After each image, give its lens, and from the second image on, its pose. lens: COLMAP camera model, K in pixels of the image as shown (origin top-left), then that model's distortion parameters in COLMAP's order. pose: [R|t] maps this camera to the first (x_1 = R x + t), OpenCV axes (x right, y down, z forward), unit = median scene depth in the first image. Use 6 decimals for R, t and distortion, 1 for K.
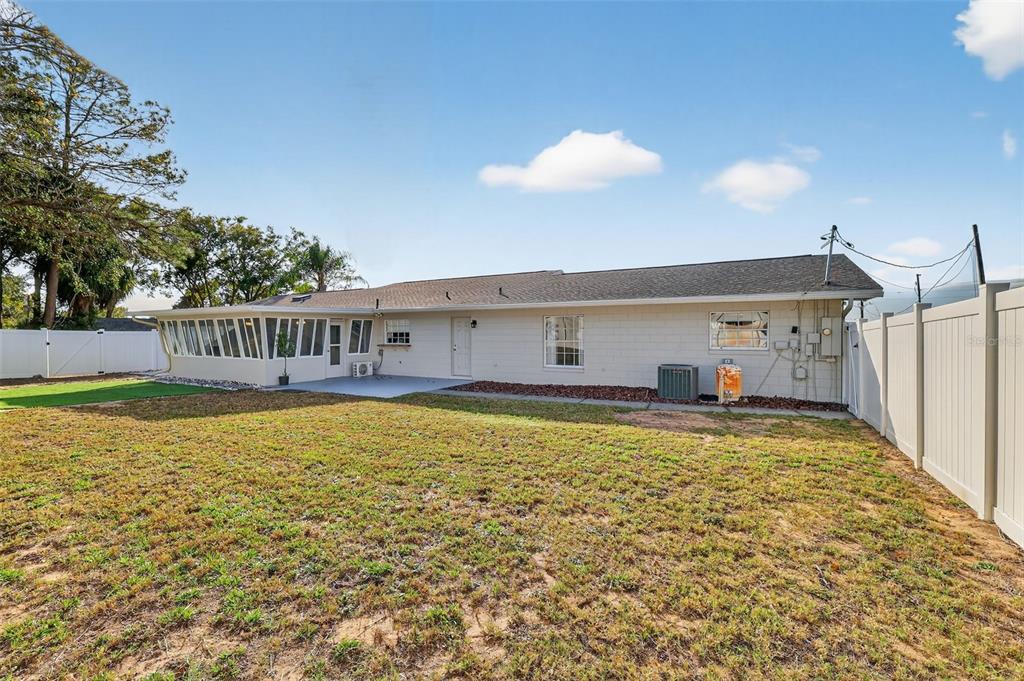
lens RADIAL K [[446.3, 0, 512.0], [0, 446.3, 340.5], [0, 0, 1]] dist [-0.000432, -0.000033]
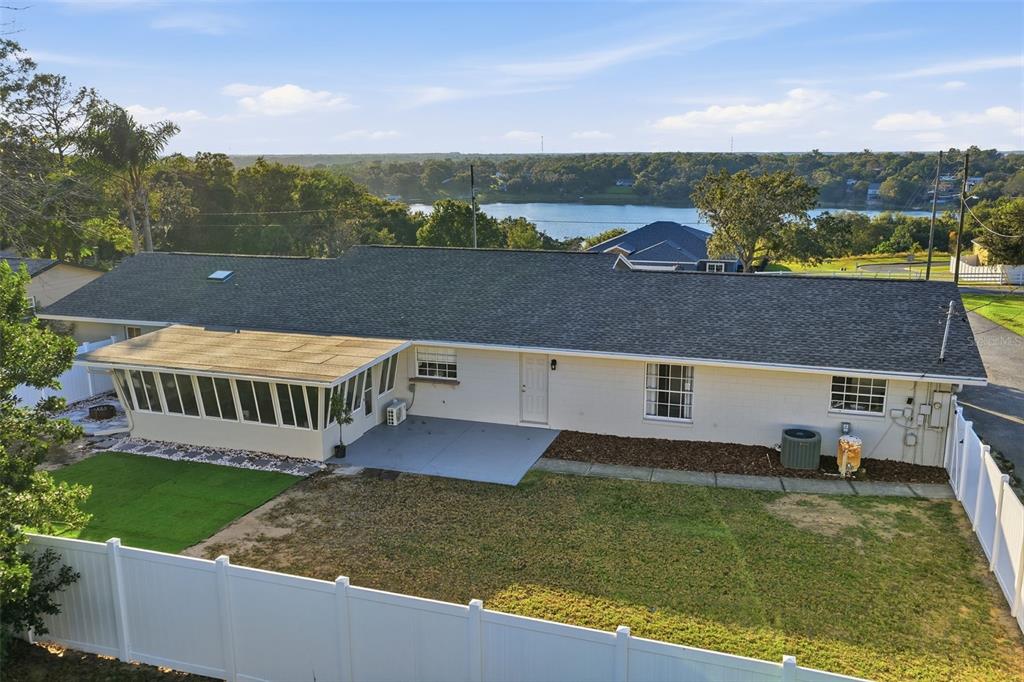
lens RADIAL K [[868.1, 0, 512.0], [0, 868.1, 341.0], [0, 0, 1]] dist [-0.008840, 0.008352]
pose [[0.979814, -0.040137, 0.195842, -0.659887], [0.000704, 0.980325, 0.197391, -0.552044], [-0.199912, -0.193269, 0.960564, -0.724486]]
